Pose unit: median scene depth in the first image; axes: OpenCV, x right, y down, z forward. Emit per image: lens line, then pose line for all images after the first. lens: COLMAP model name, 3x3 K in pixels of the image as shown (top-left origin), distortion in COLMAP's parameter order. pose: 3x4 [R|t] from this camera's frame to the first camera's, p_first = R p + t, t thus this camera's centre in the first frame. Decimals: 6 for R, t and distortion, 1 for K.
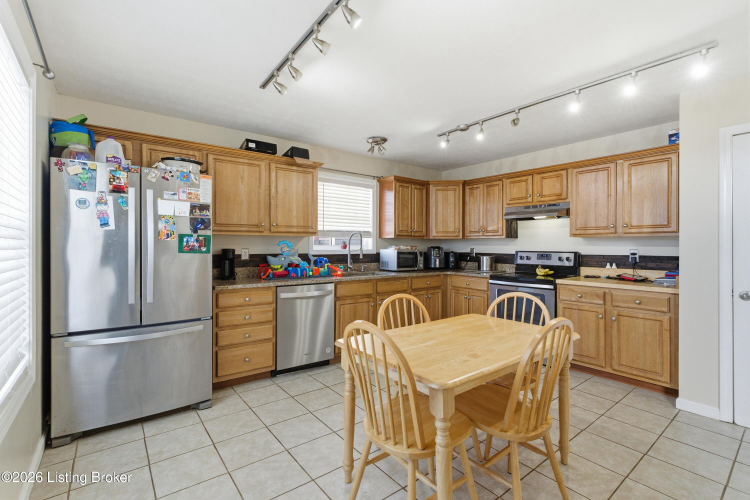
lens RADIAL K [[341.3, 0, 374.7], [0, 341.3, 246.0], [0, 0, 1]] dist [-0.000575, 0.000830]
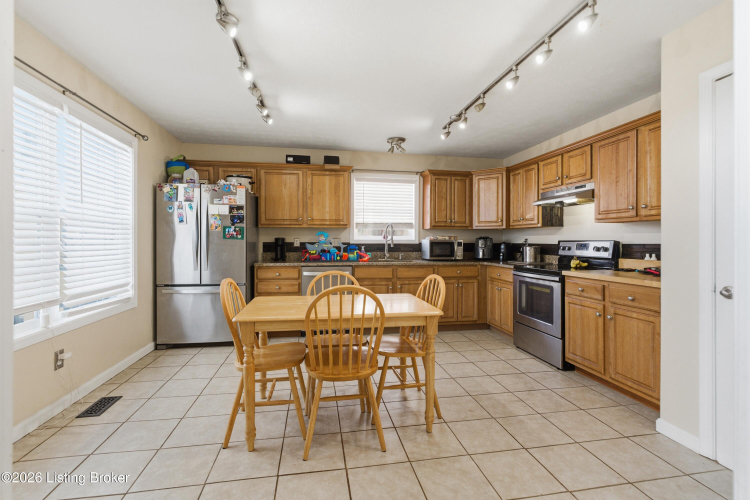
lens RADIAL K [[340.6, 0, 376.0], [0, 340.6, 241.5], [0, 0, 1]] dist [0.000750, 0.000707]
pose [[0.885847, -0.000421, -0.463977, 0.480958], [-0.001188, 0.999994, -0.003175, 0.023818], [0.463975, 0.003364, 0.885842, -0.013420]]
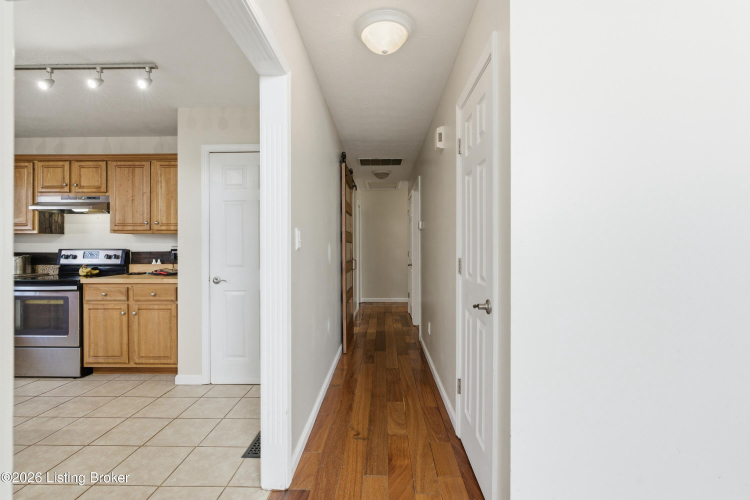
lens RADIAL K [[341.3, 0, 374.7], [0, 341.3, 246.0], [0, 0, 1]] dist [-0.000575, 0.000830]
pose [[0.638175, -0.000801, 0.769891, 0.310987], [0.004753, 0.999985, -0.002900, 0.015516], [-0.769877, 0.005510, 0.638169, -0.167899]]
